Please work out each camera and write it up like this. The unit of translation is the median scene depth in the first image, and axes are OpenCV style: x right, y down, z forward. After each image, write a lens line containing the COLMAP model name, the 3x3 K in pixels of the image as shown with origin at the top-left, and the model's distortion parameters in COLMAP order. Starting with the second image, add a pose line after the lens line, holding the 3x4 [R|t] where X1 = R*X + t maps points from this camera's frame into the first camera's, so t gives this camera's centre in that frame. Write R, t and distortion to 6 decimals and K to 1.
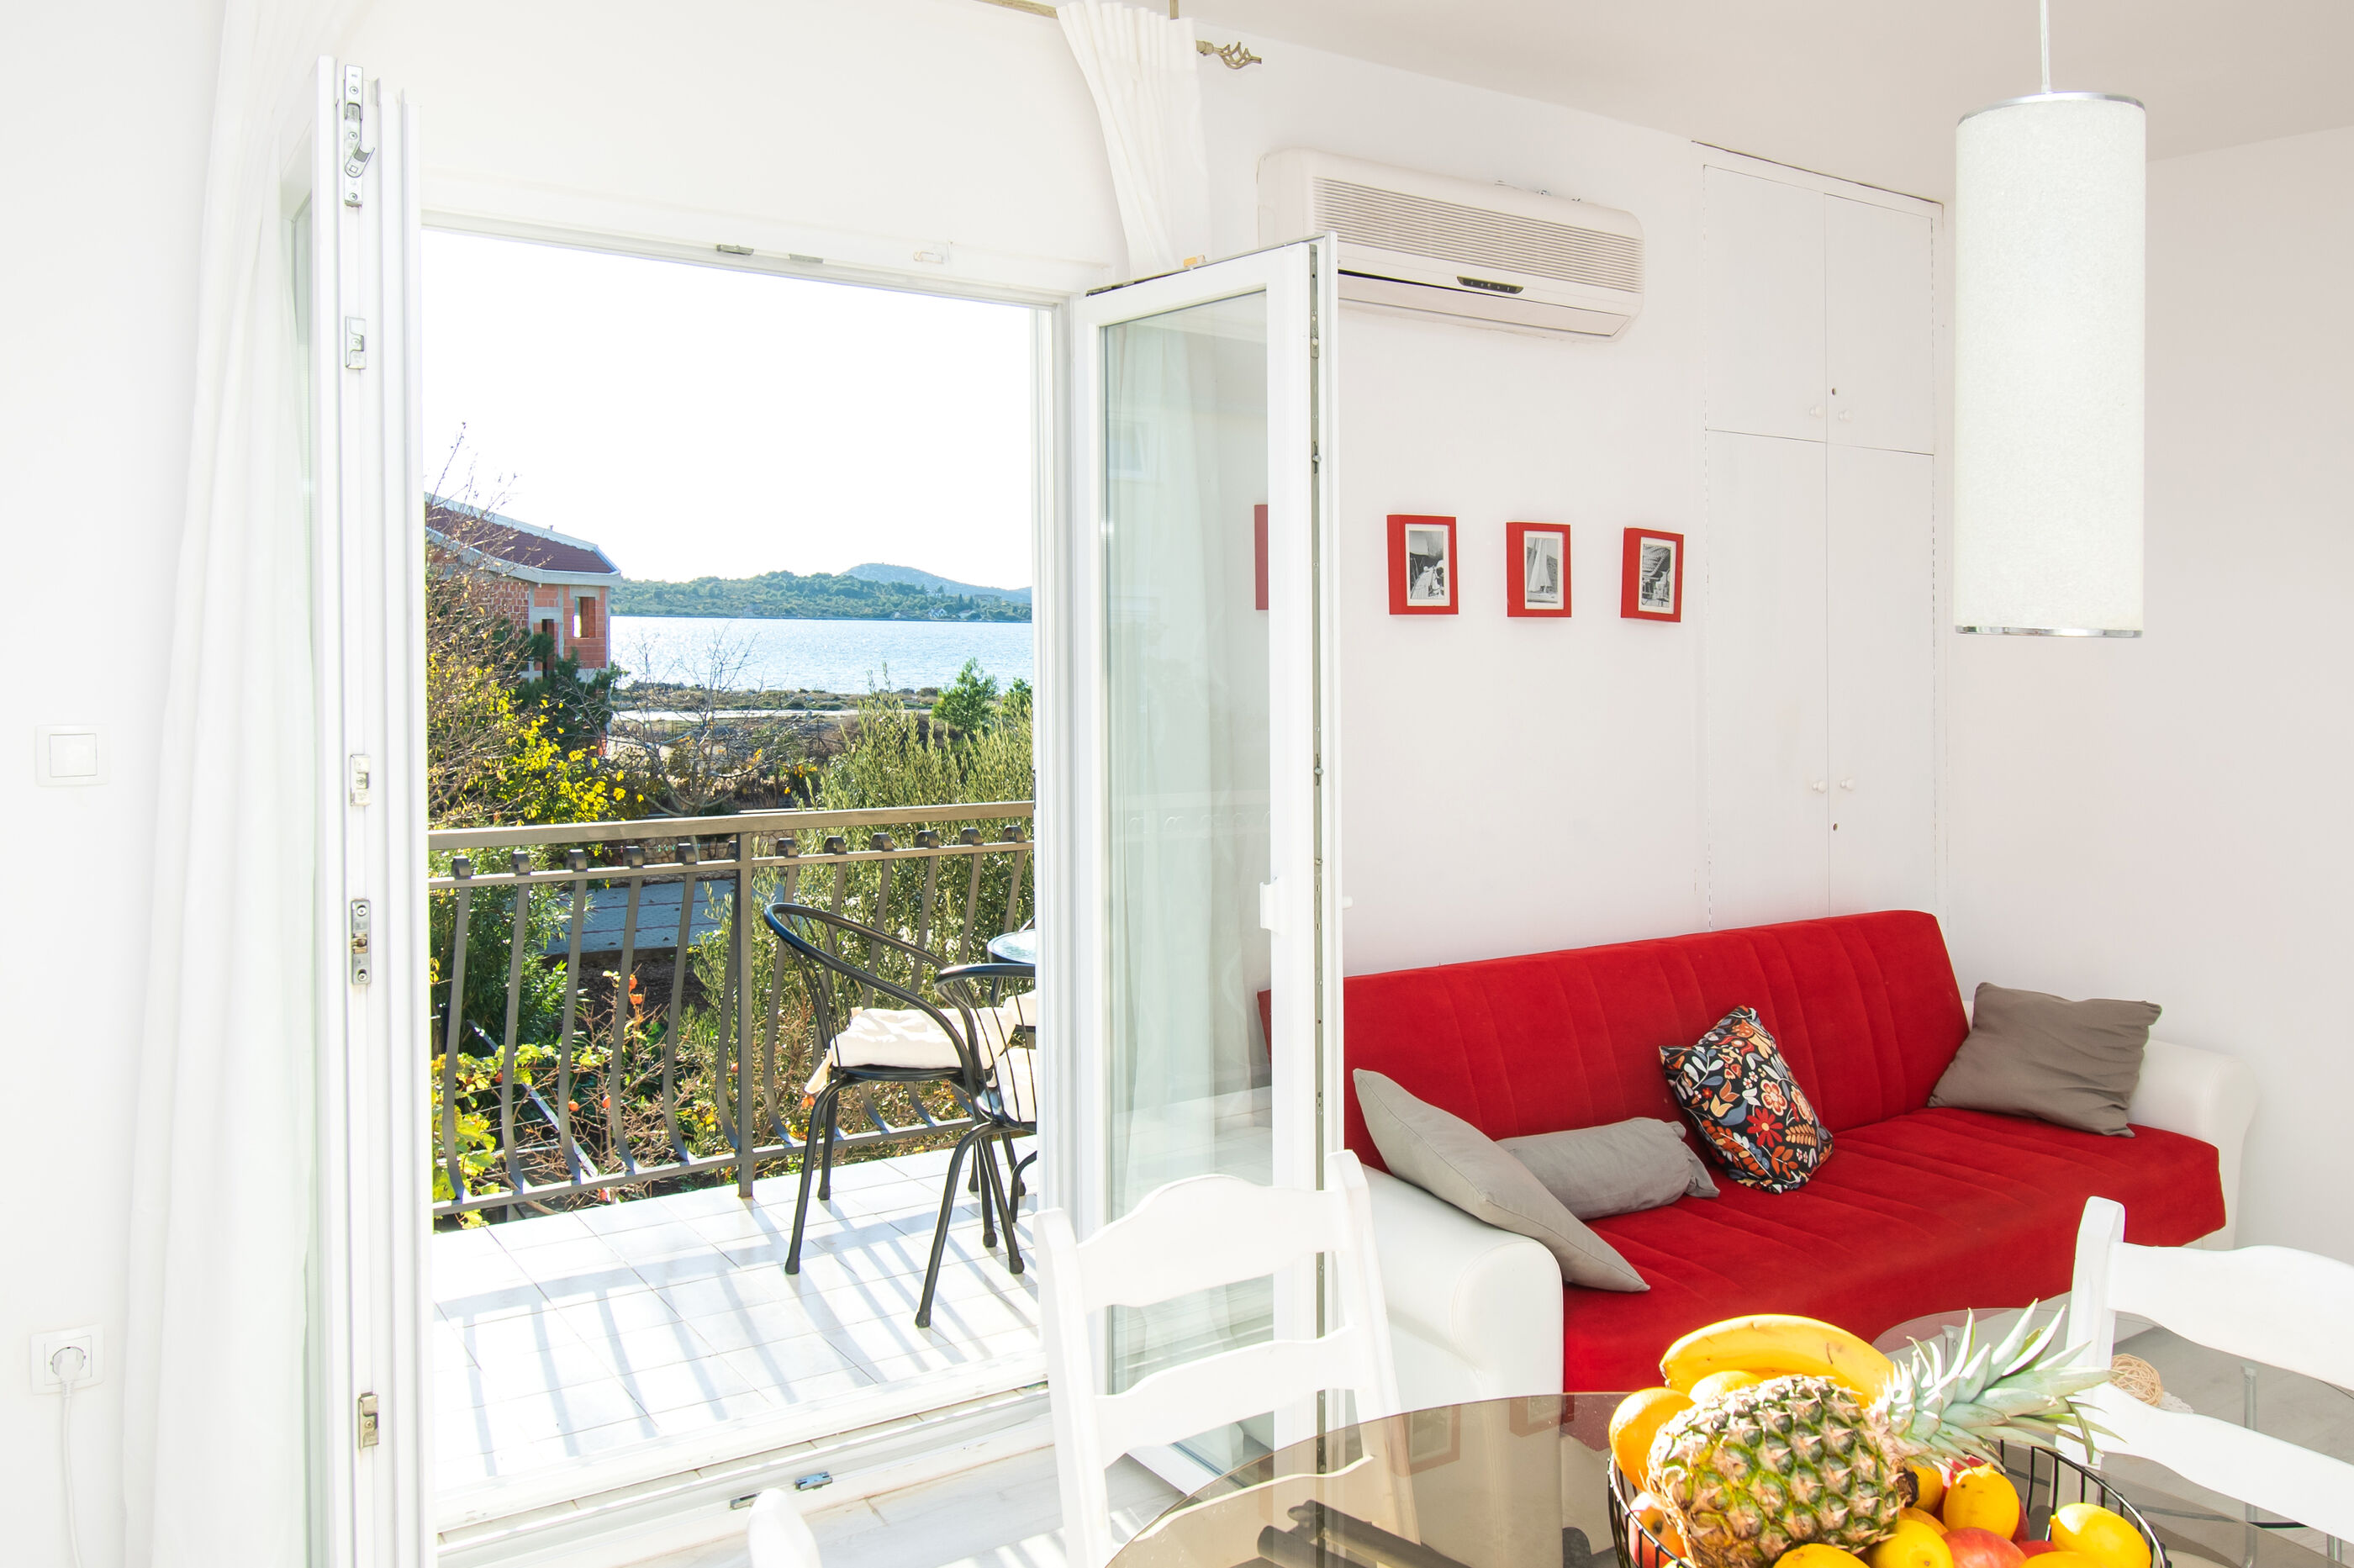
lens RADIAL K [[1744.8, 0, 1212.4], [0, 1744.8, 566.0], [0, 0, 1]] dist [-0.000311, 0.019849]
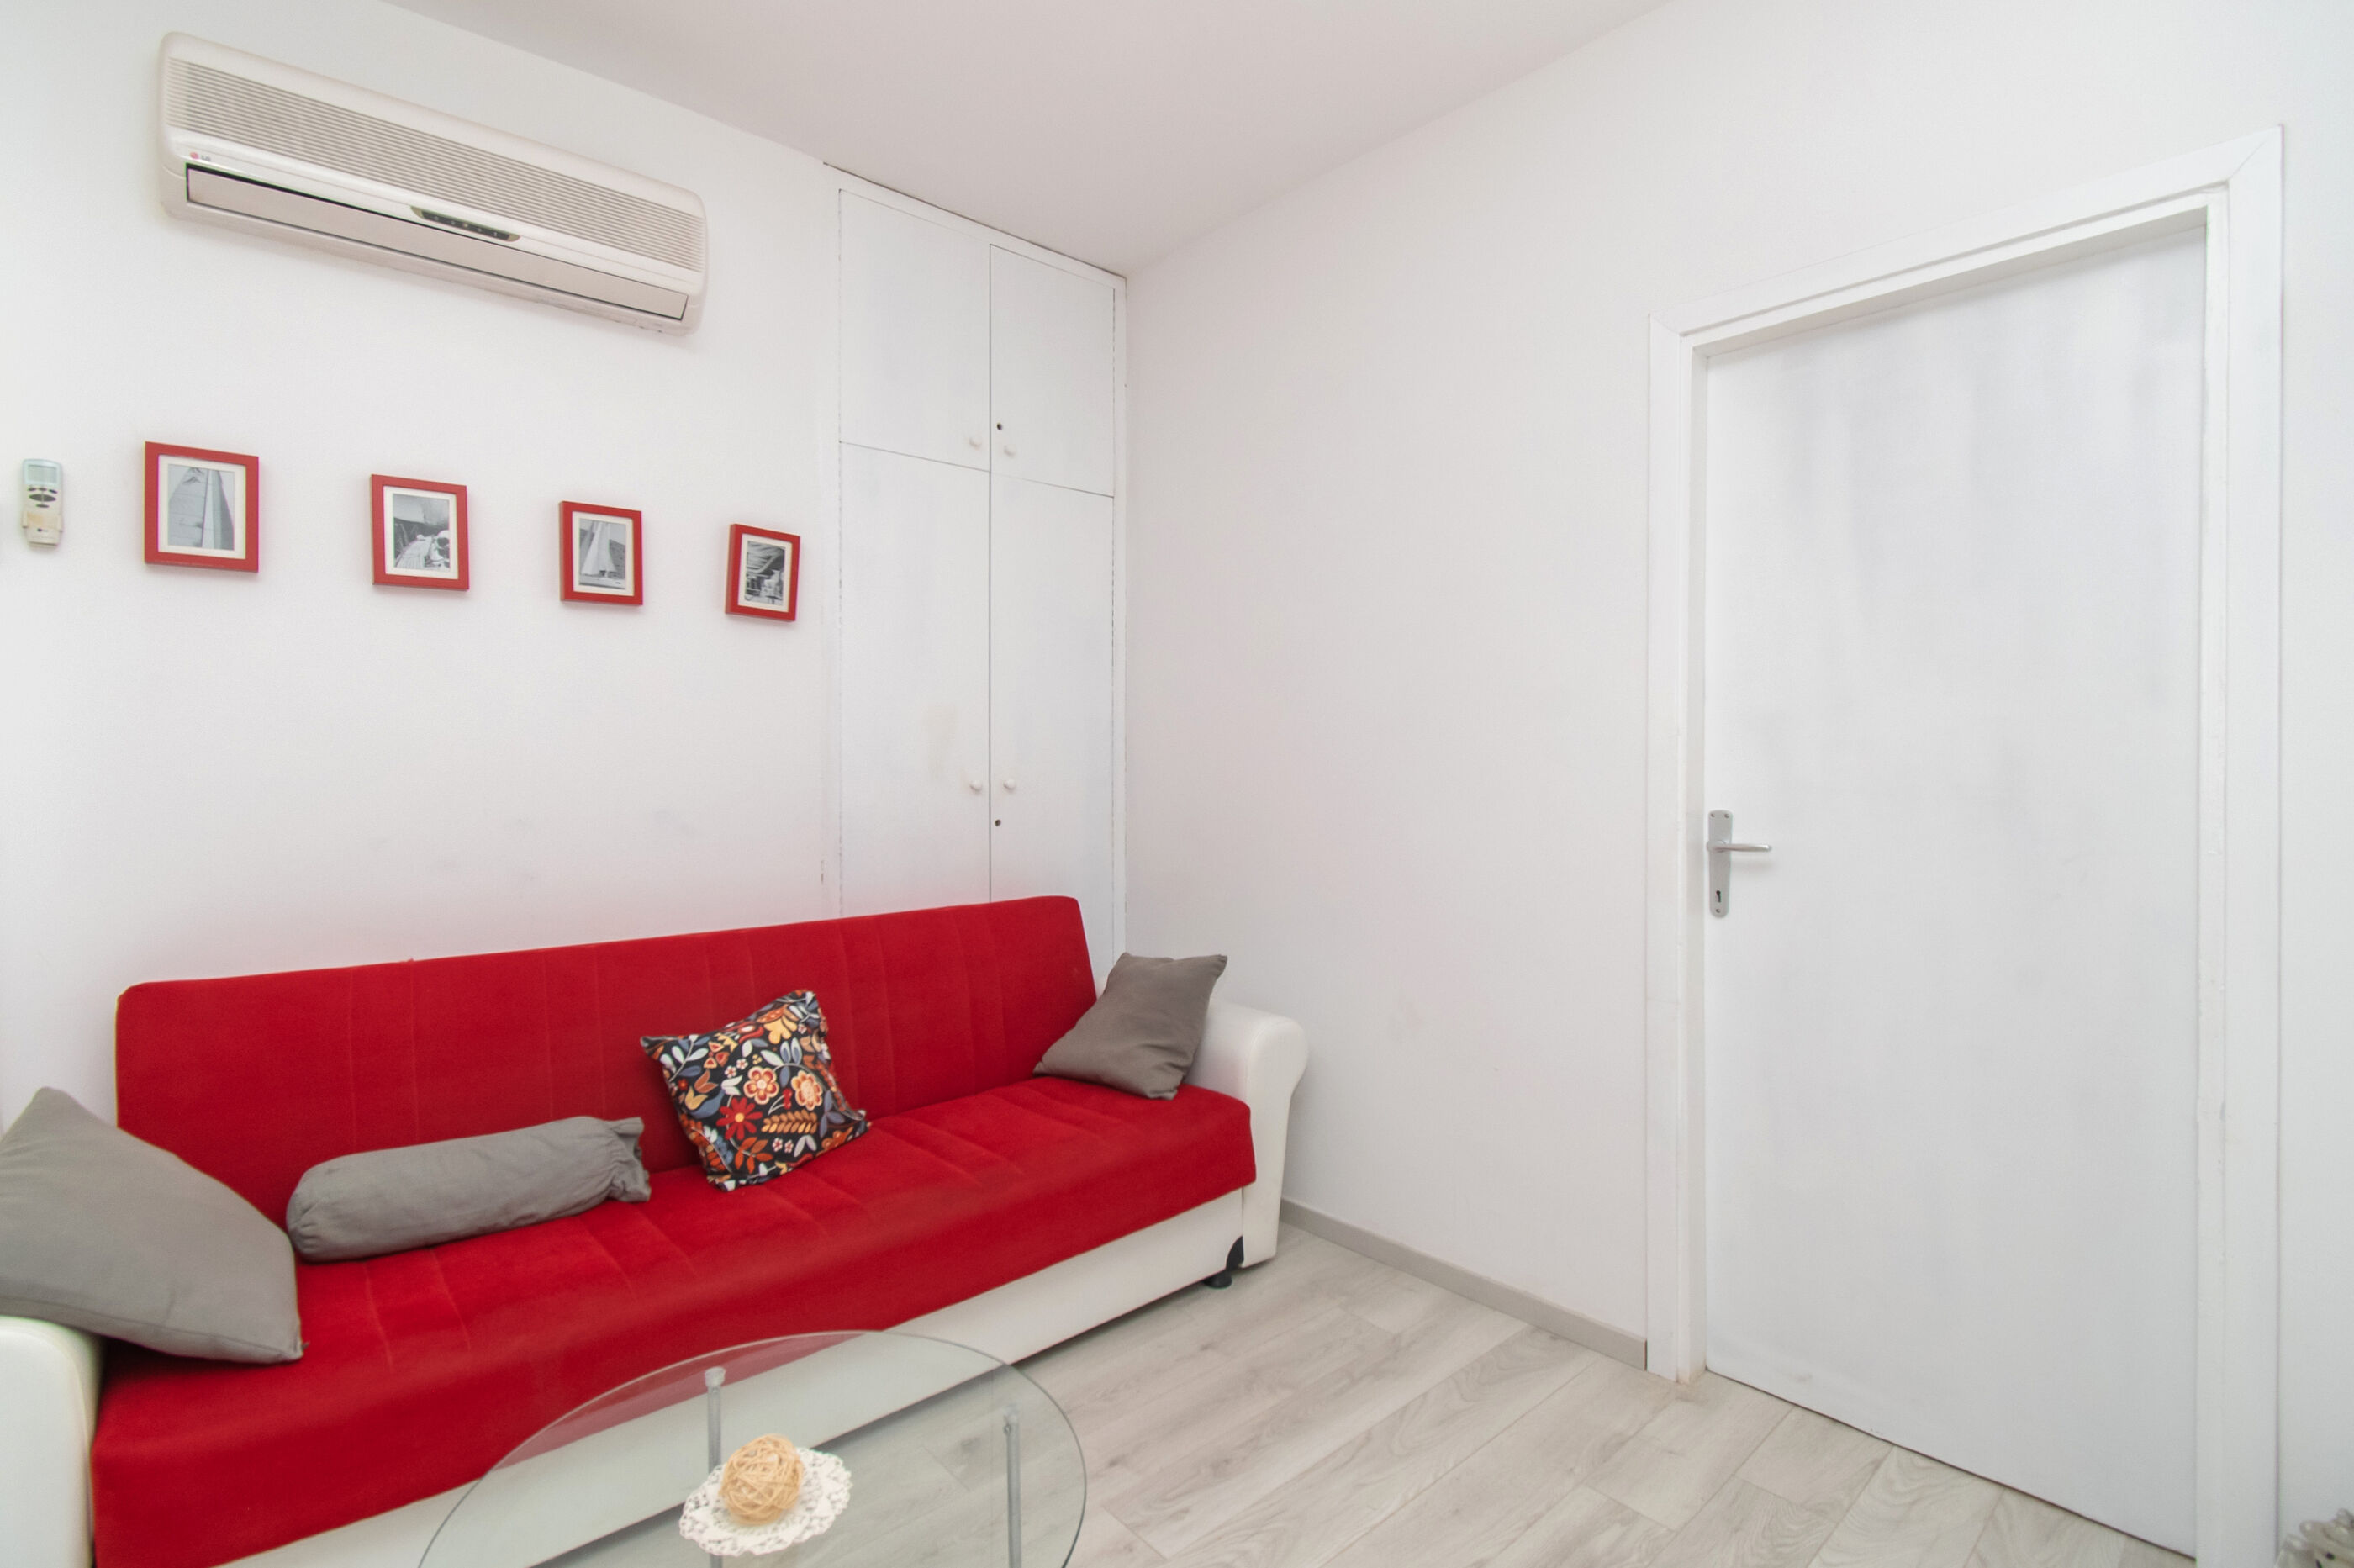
lens RADIAL K [[1066.2, 0, 1205.0], [0, 1066.2, 740.3], [0, 0, 1]] dist [0.002395, -0.004828]
pose [[0.989060, -0.005278, 0.147422, 0.474281], [0.002903, 0.999863, 0.016326, 0.106821], [-0.147487, -0.015719, 0.988939, 0.389610]]
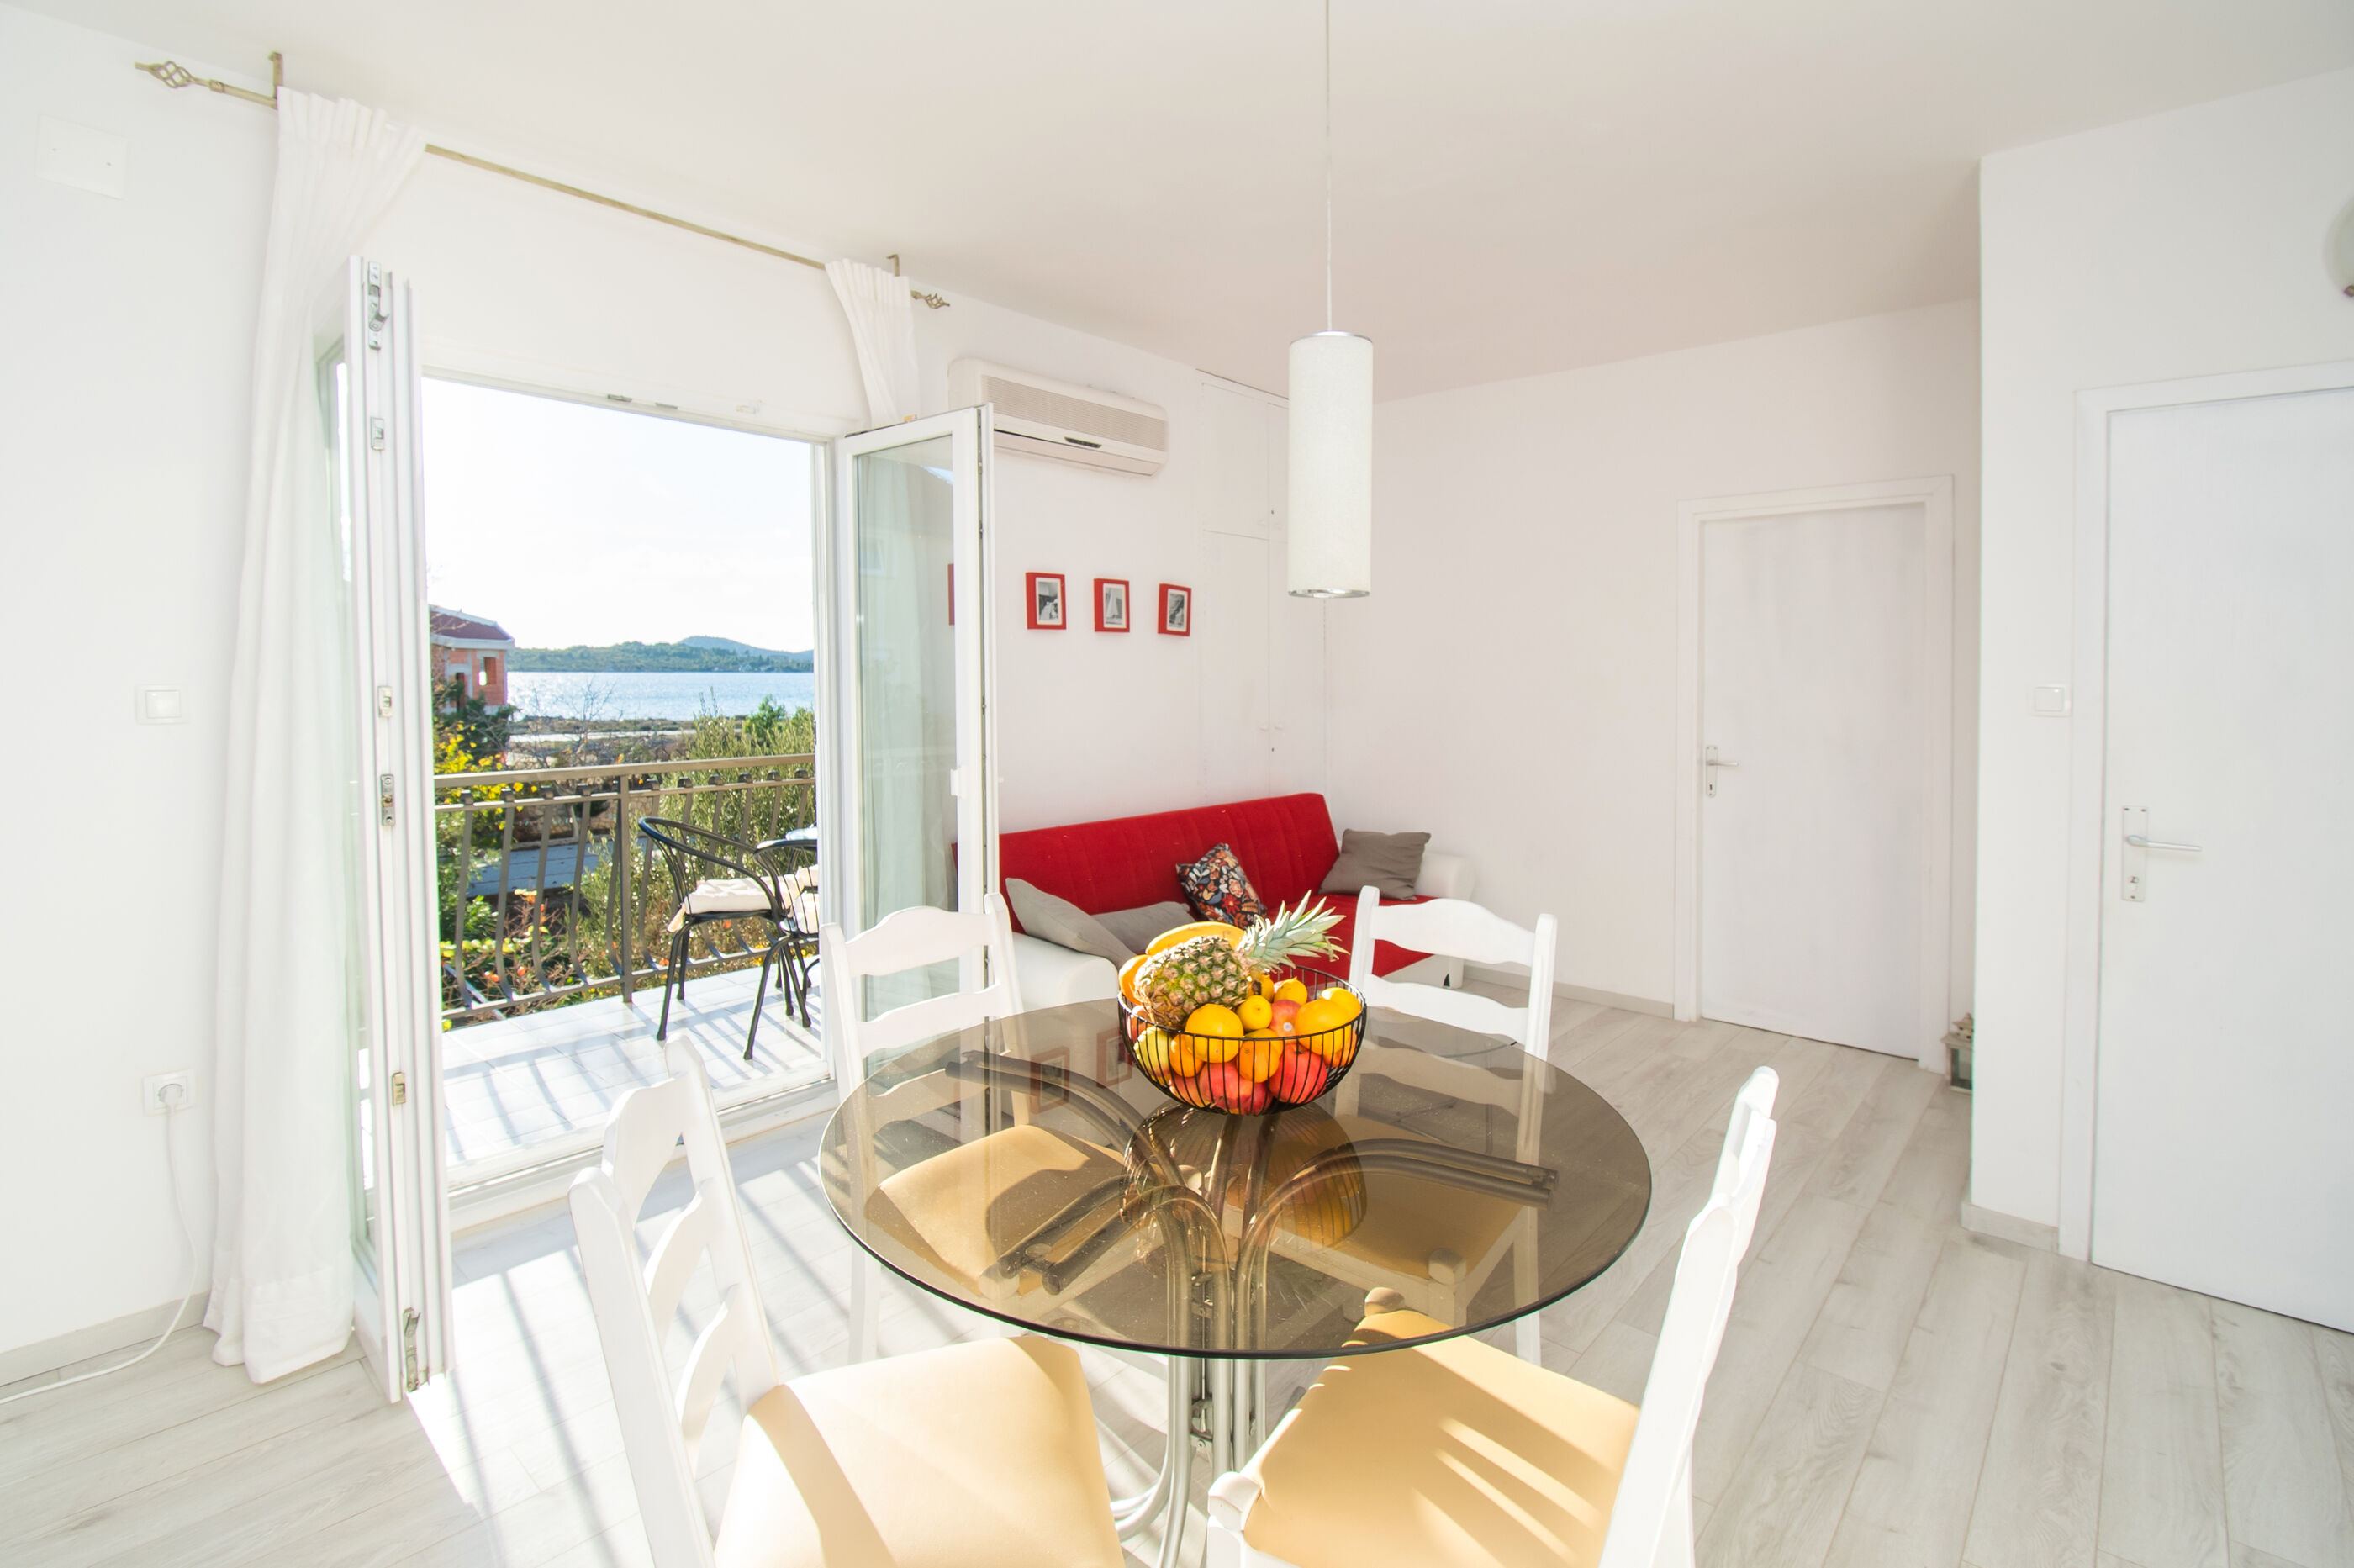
lens RADIAL K [[1066.2, 0, 1177.2], [0, 1066.2, 661.2], [0, 0, 1]] dist [0.002395, -0.004828]
pose [[0.973805, -0.006555, 0.227292, 0.004837], [0.001340, 0.999732, 0.023091, 0.036943], [-0.227383, -0.022182, 0.973553, -0.083302]]
